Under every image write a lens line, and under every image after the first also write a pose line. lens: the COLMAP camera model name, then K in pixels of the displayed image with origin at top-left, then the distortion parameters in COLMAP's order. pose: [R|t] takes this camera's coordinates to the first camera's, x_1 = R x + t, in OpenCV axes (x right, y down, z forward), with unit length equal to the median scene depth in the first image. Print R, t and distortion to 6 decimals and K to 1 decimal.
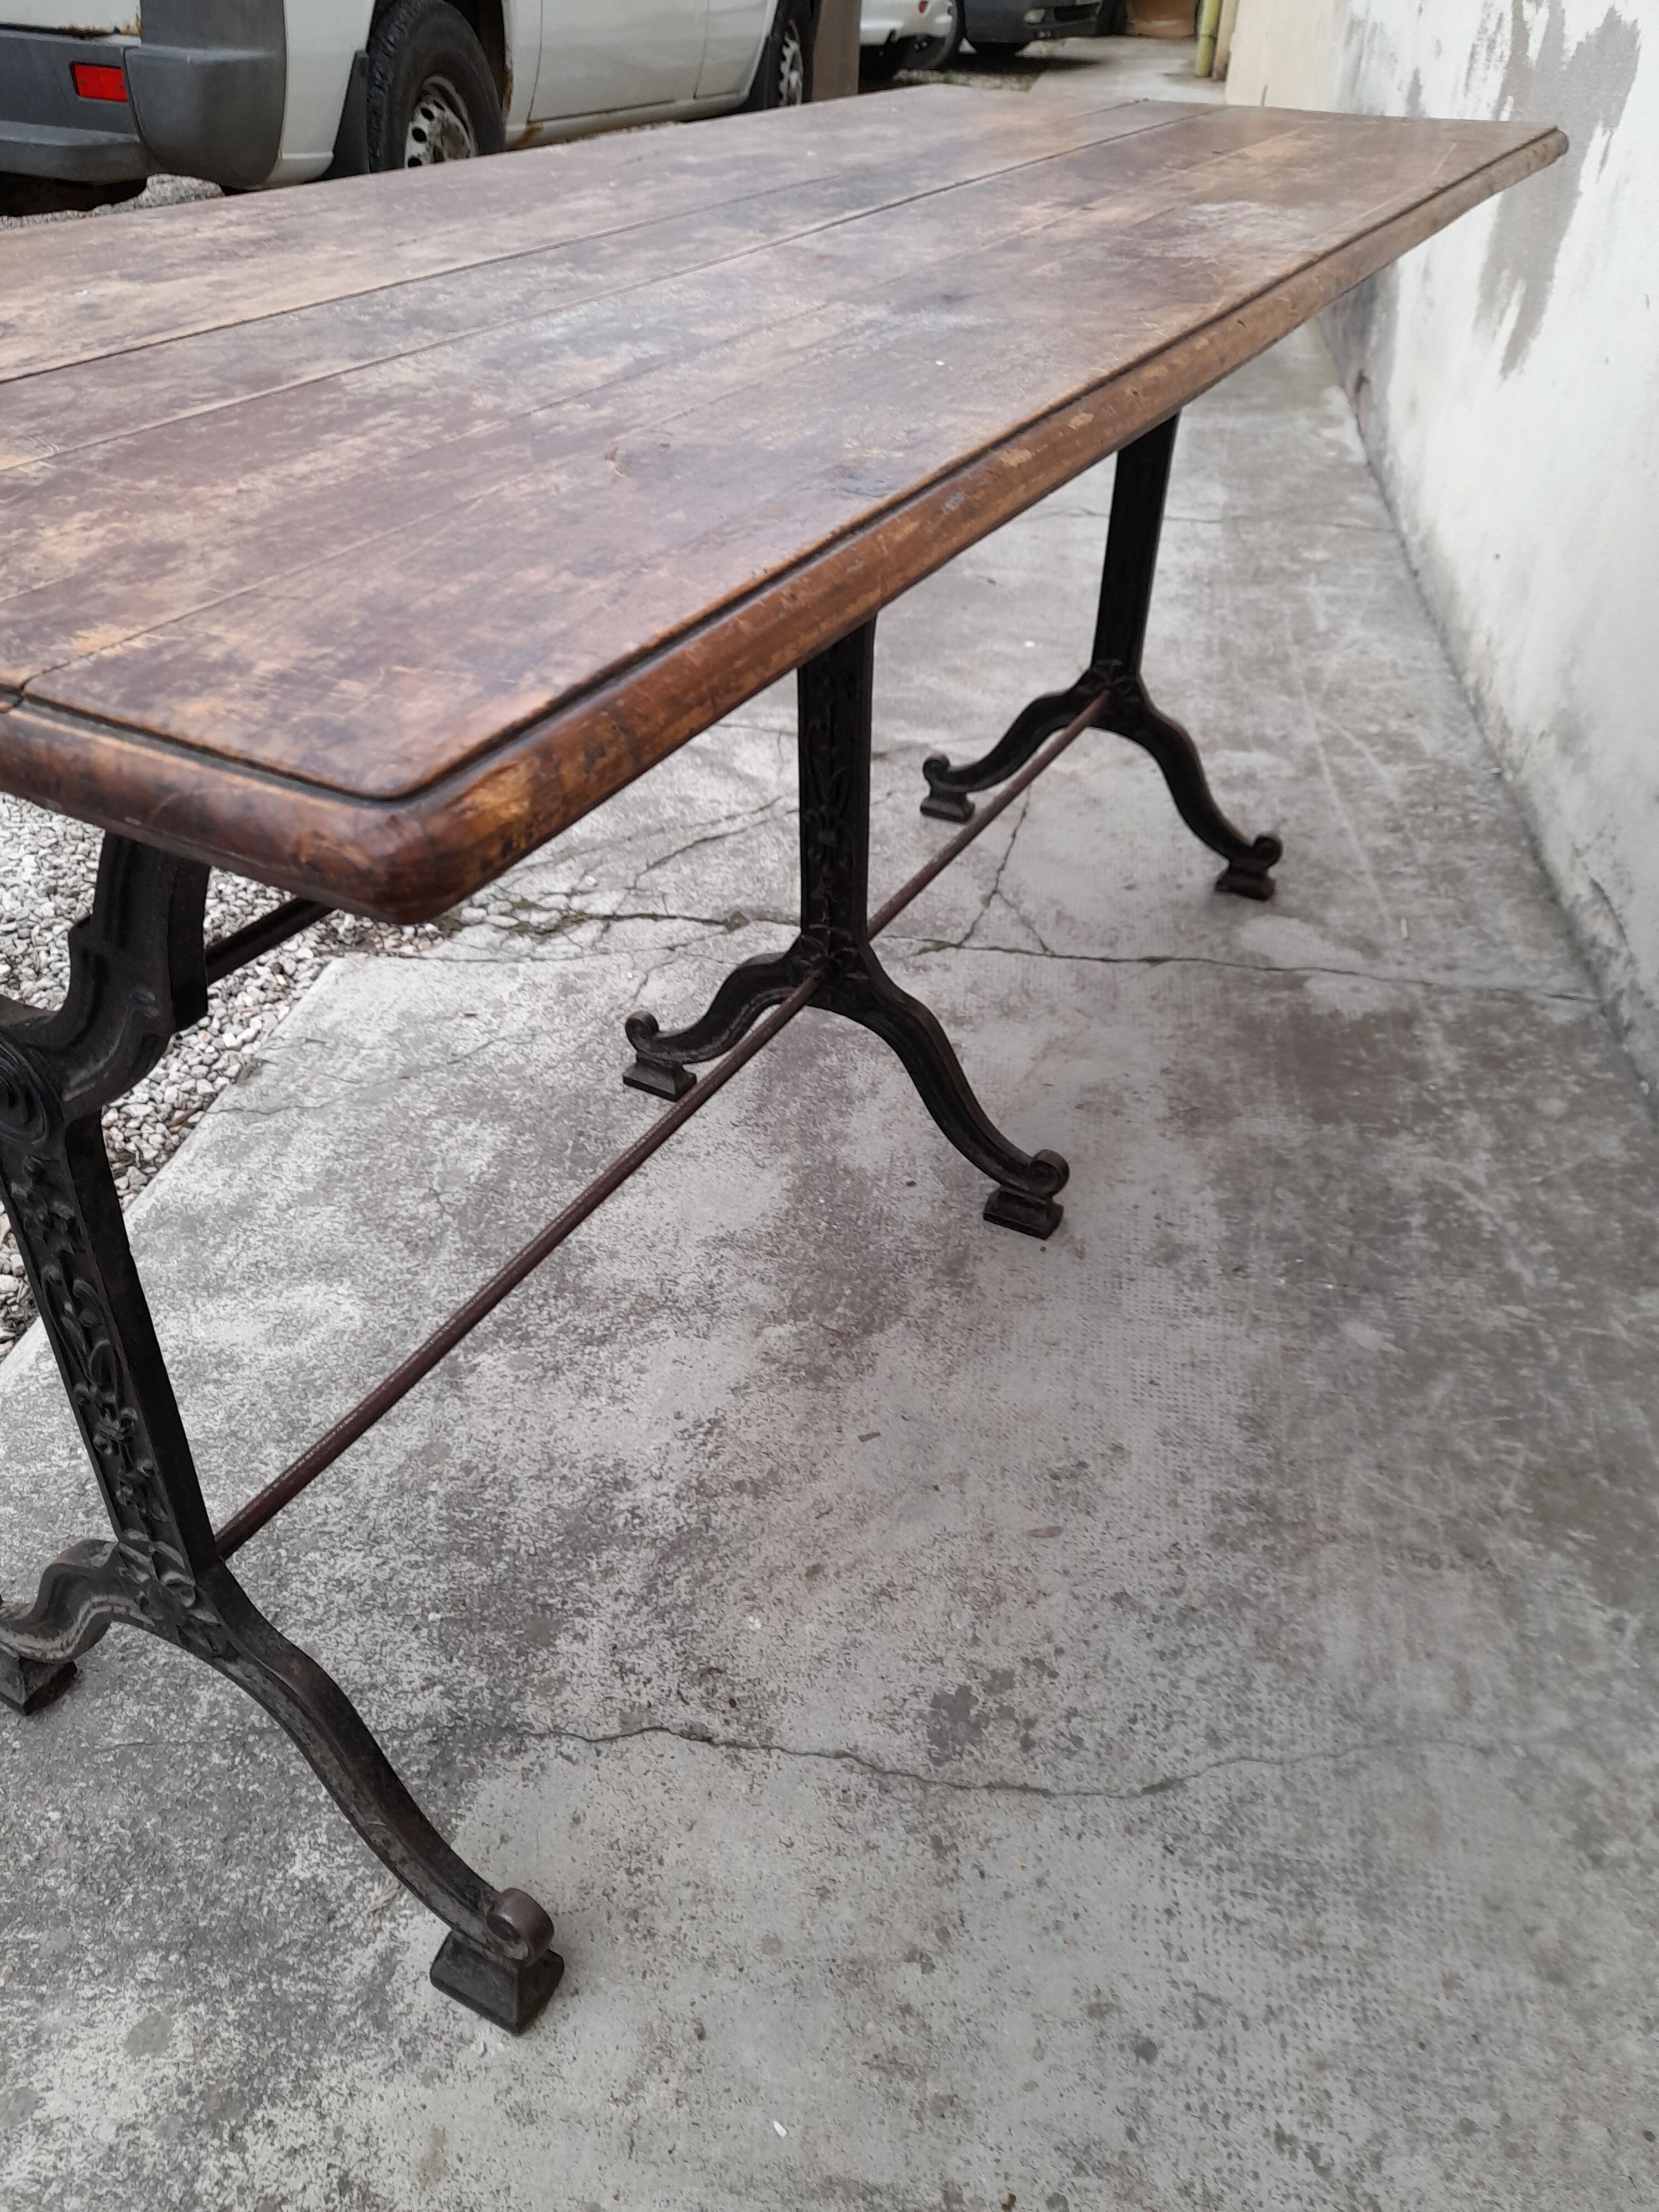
lens RADIAL K [[1637.4, 0, 795.0], [0, 1637.4, 1097.6], [0, 0, 1]] dist [0.039246, -0.036634]
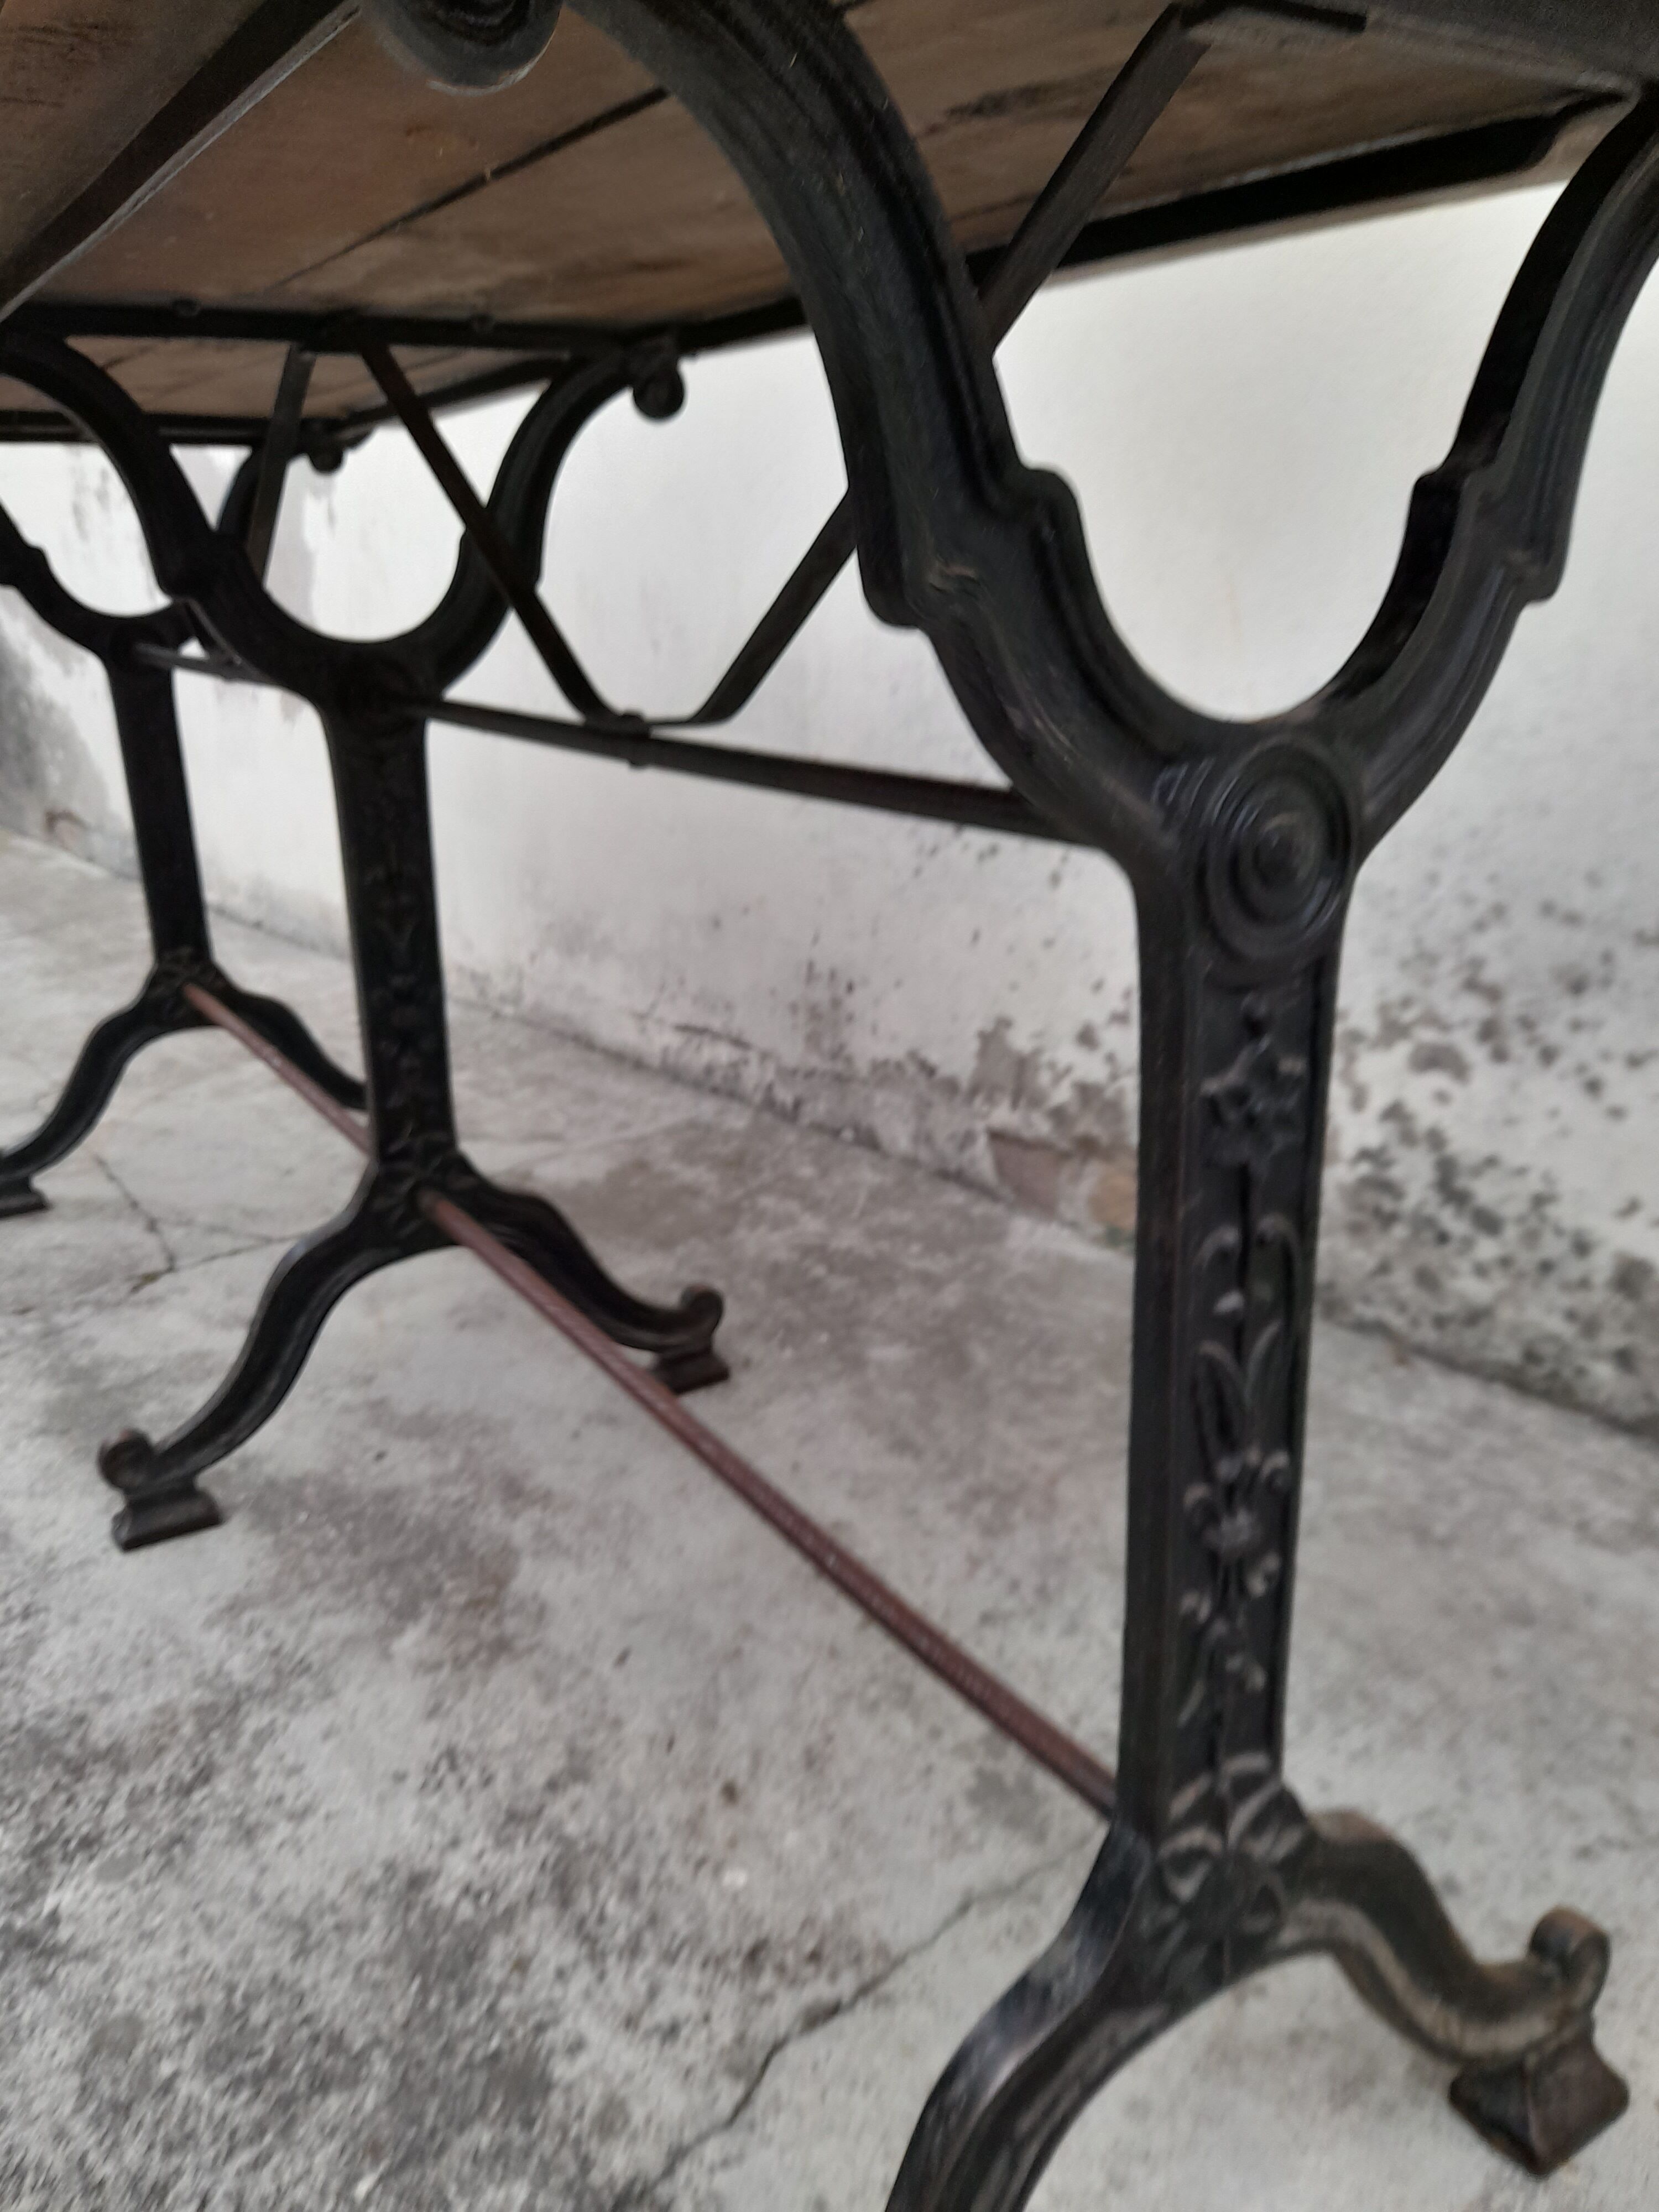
lens RADIAL K [[1637.4, 0, 799.5], [0, 1637.4, 1118.9], [0, 0, 1]] dist [0.039246, -0.036634]
pose [[0.645352, -0.267085, 0.715672, -0.432205], [0.467448, 0.879067, -0.093455, 0.104013], [-0.604163, 0.394851, 0.692156, 0.337193]]
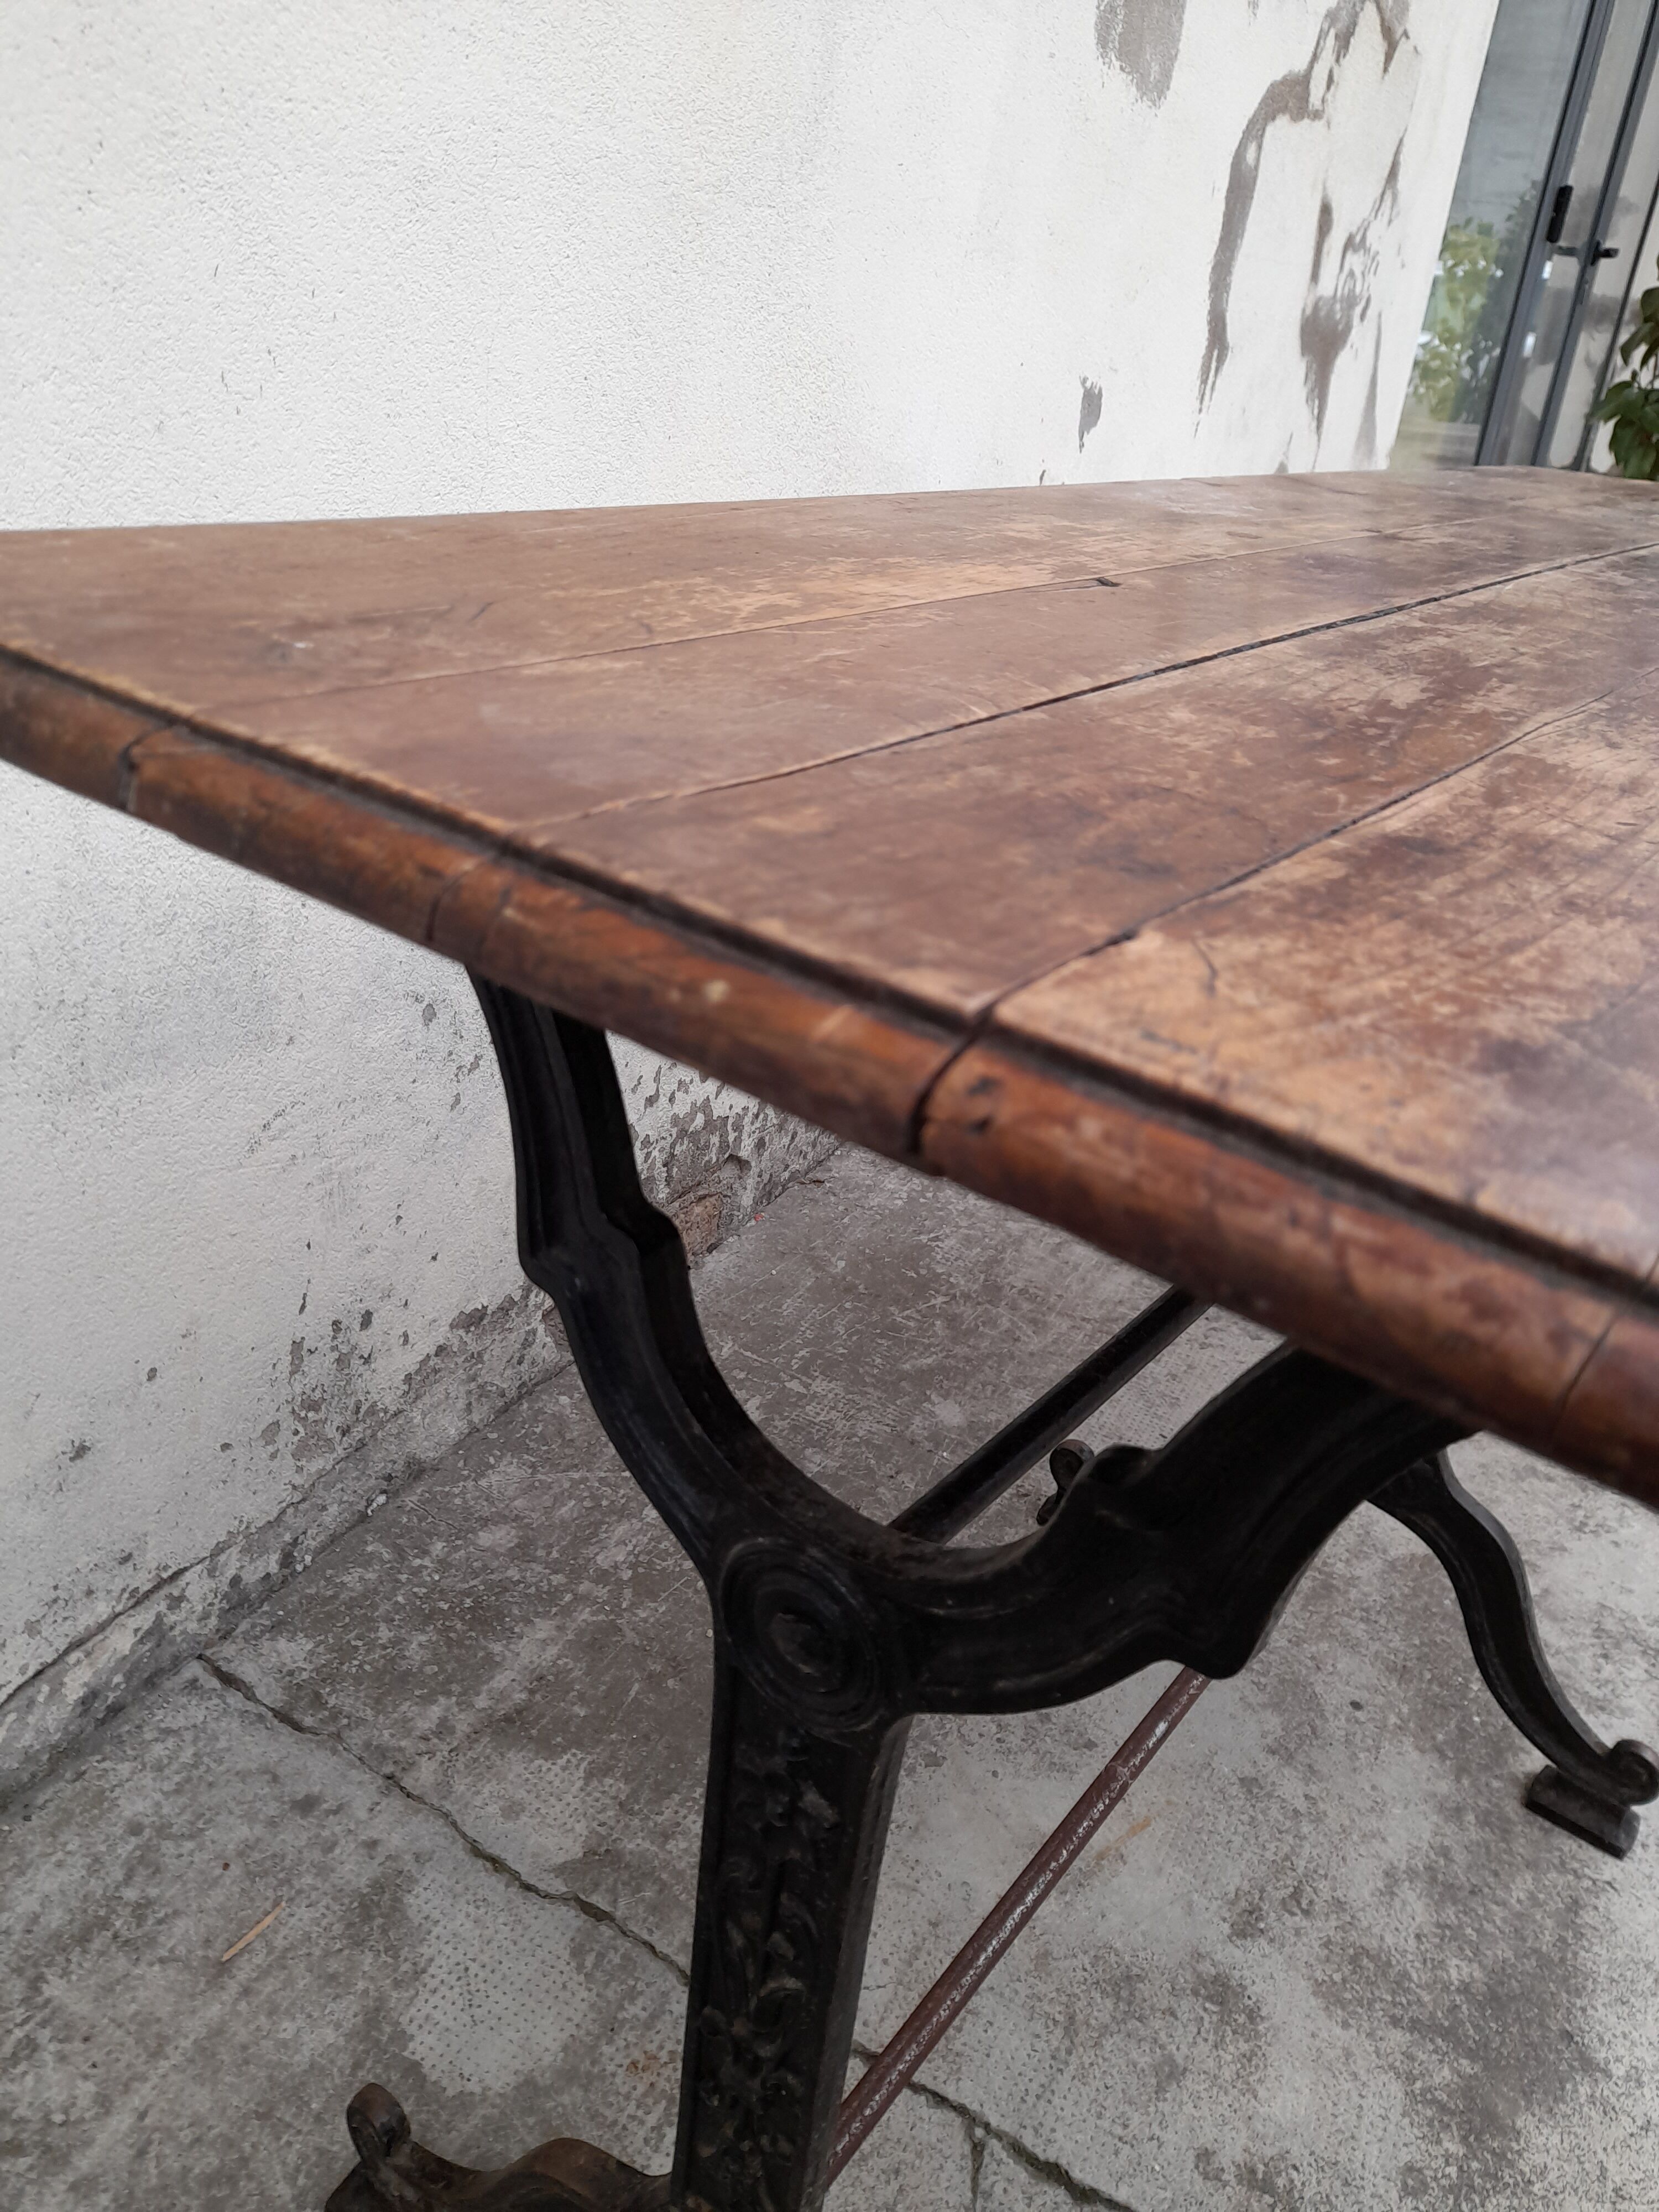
lens RADIAL K [[1637.4, 0, 826.0], [0, 1637.4, 1086.0], [0, 0, 1]] dist [0.039246, -0.036634]
pose [[-0.936868, -0.243319, 0.251148, 0.240843], [0.100057, 0.501653, 0.859263, -1.054535], [-0.335064, 0.830145, -0.445637, 1.567816]]
